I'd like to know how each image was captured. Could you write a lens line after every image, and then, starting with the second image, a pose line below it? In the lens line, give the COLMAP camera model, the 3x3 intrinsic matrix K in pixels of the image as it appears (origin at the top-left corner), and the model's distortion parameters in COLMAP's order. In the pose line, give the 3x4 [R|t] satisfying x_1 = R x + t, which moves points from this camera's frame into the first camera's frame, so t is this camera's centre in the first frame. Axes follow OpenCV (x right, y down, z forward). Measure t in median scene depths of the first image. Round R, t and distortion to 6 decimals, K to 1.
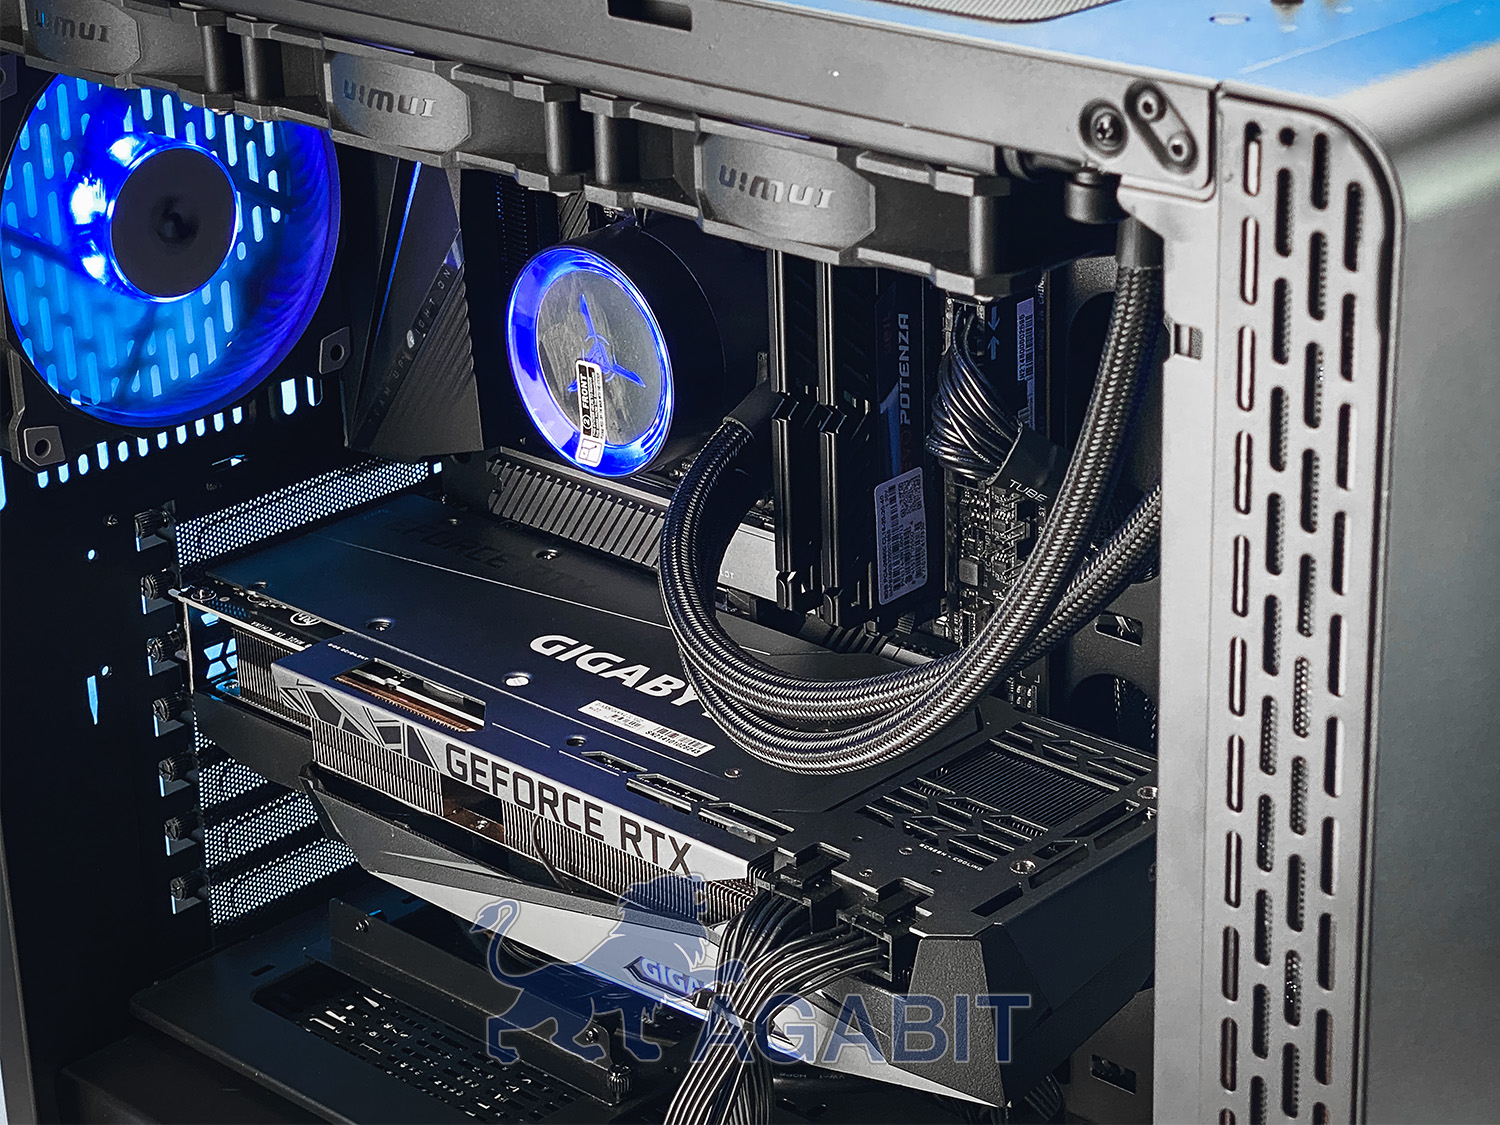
lens RADIAL K [[3303.4, 0, 750.0], [0, 3303.4, 562.5], [0, 0, 1]] dist [0.187560, 0.153623]
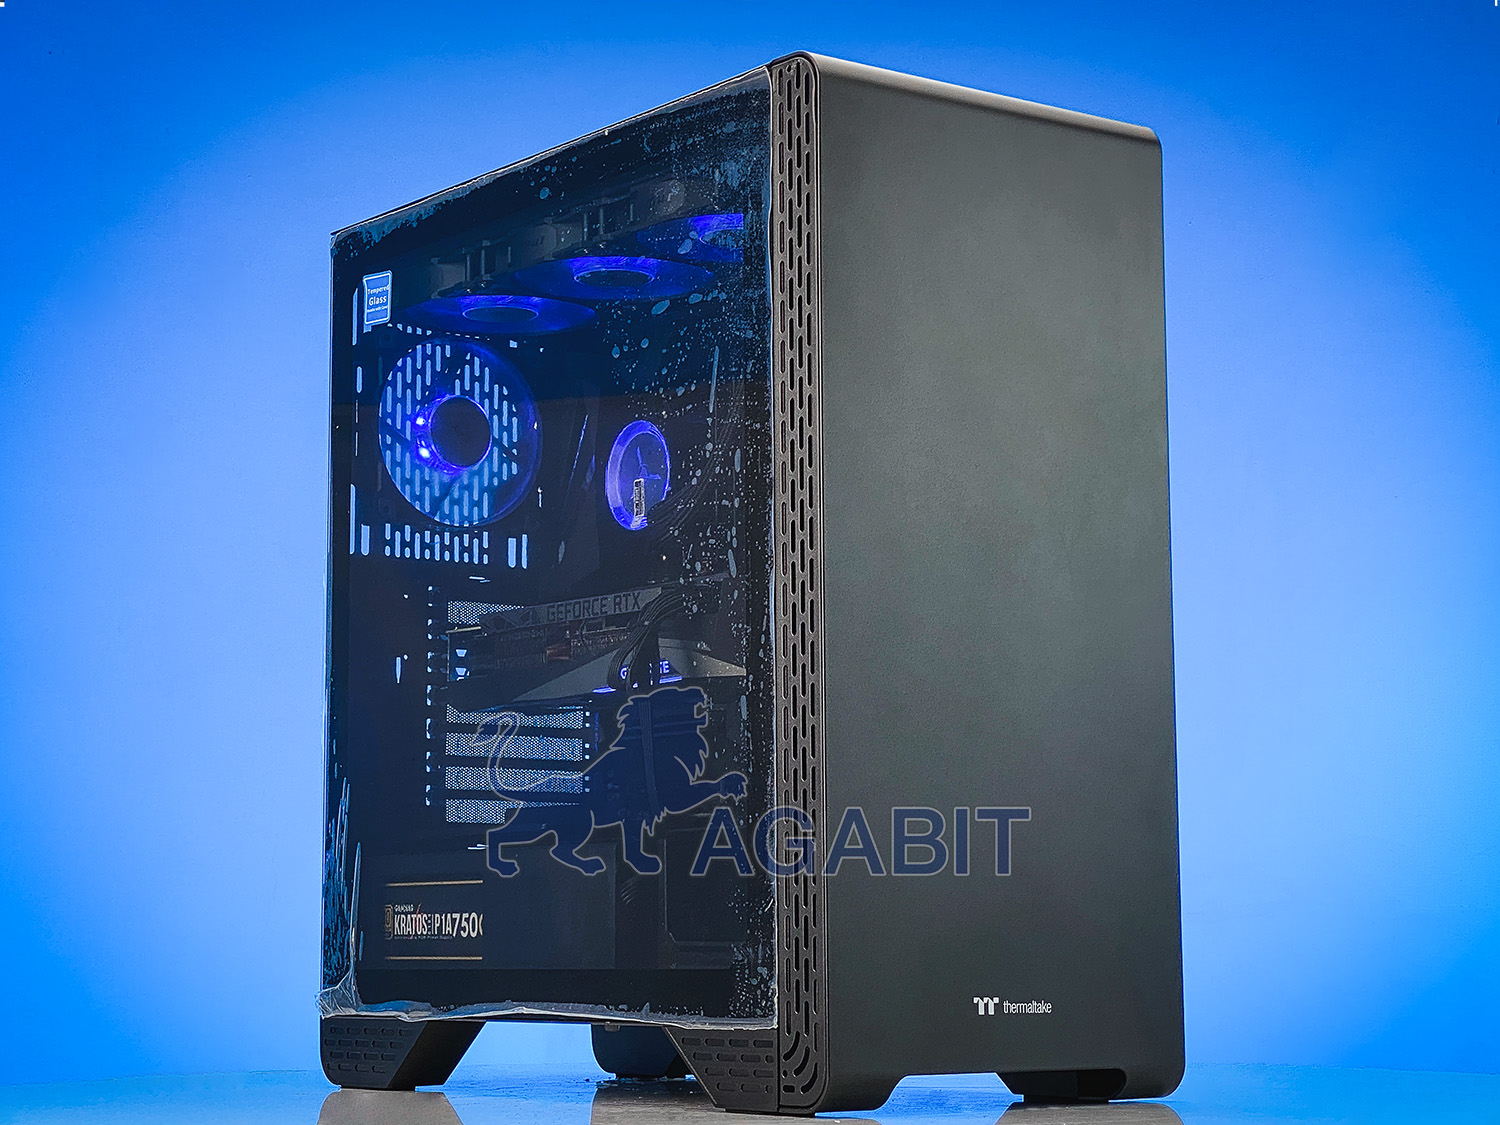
lens RADIAL K [[3057.4, 0, 750.0], [0, 3057.4, 562.5], [0, 0, 1]] dist [-0.004723, -0.138171]
pose [[0.986792, 0.005244, -0.161908, 0.341658], [-0.082716, 0.875669, -0.475775, 0.920410], [0.139283, 0.482883, 0.864537, -0.665776]]
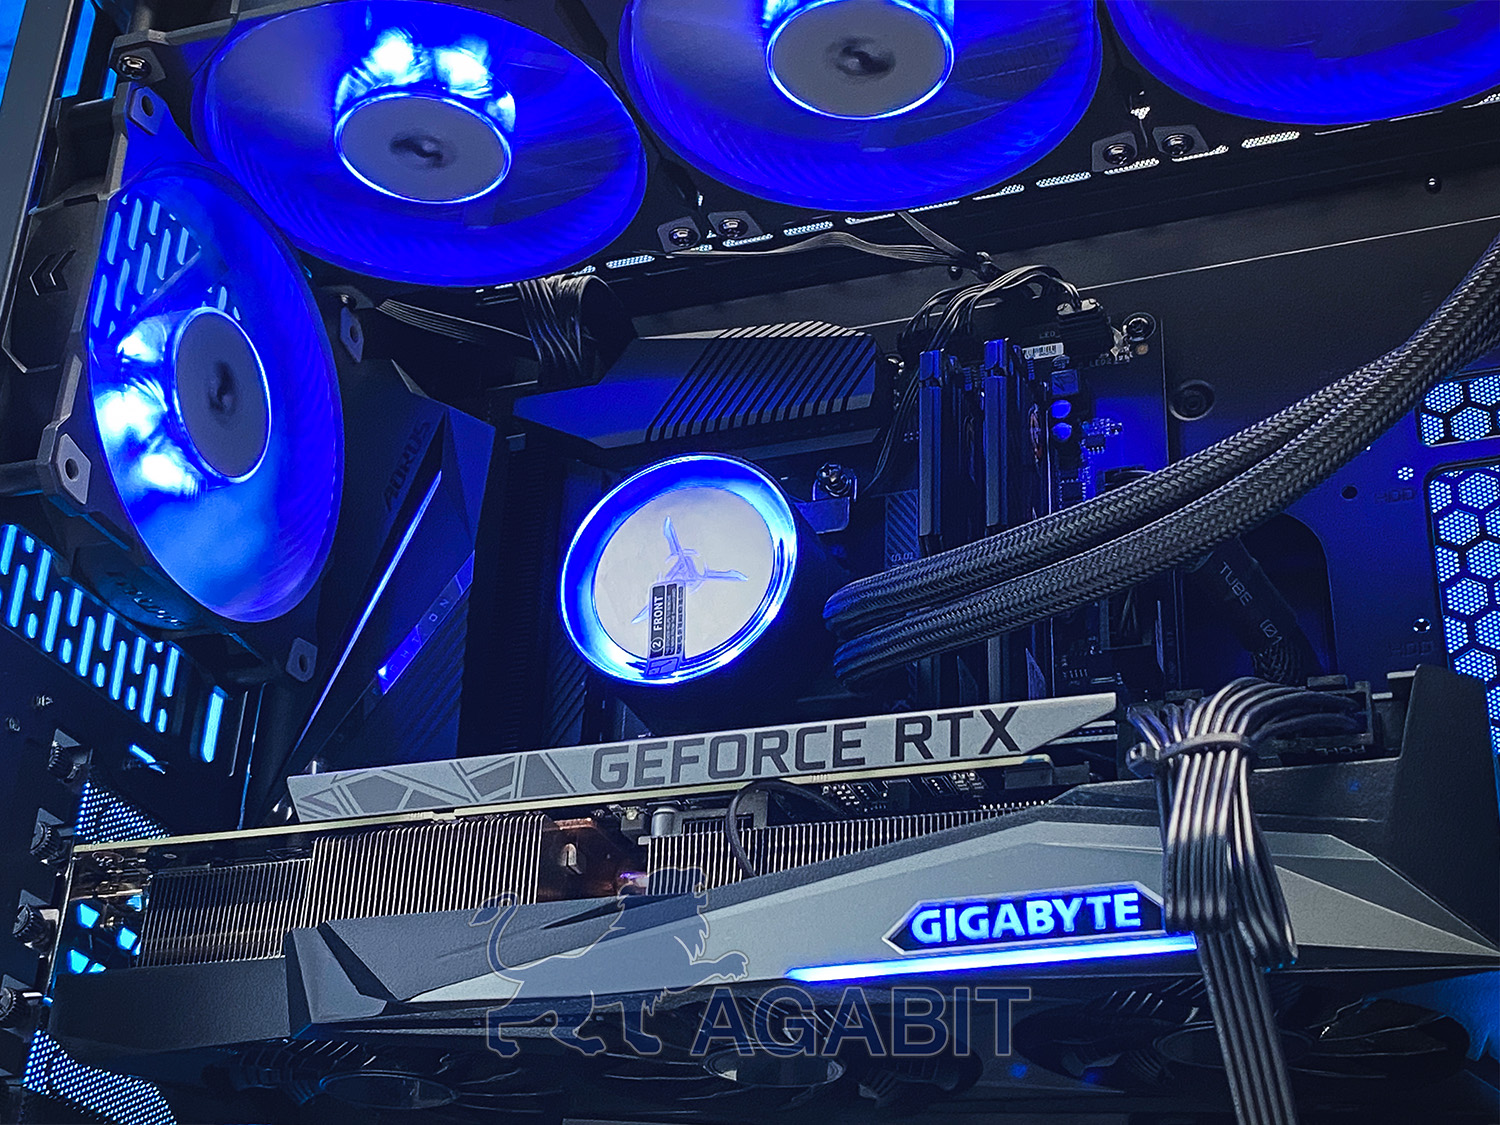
lens RADIAL K [[2274.9, 0, 750.0], [0, 2274.9, 562.5], [0, 0, 1]] dist [0.242004, 0.009385]
pose [[0.916603, 0.243783, 0.316874, -0.234464], [0.081316, 0.662338, -0.744779, 0.421262], [-0.391442, 0.708433, 0.587278, 0.613247]]
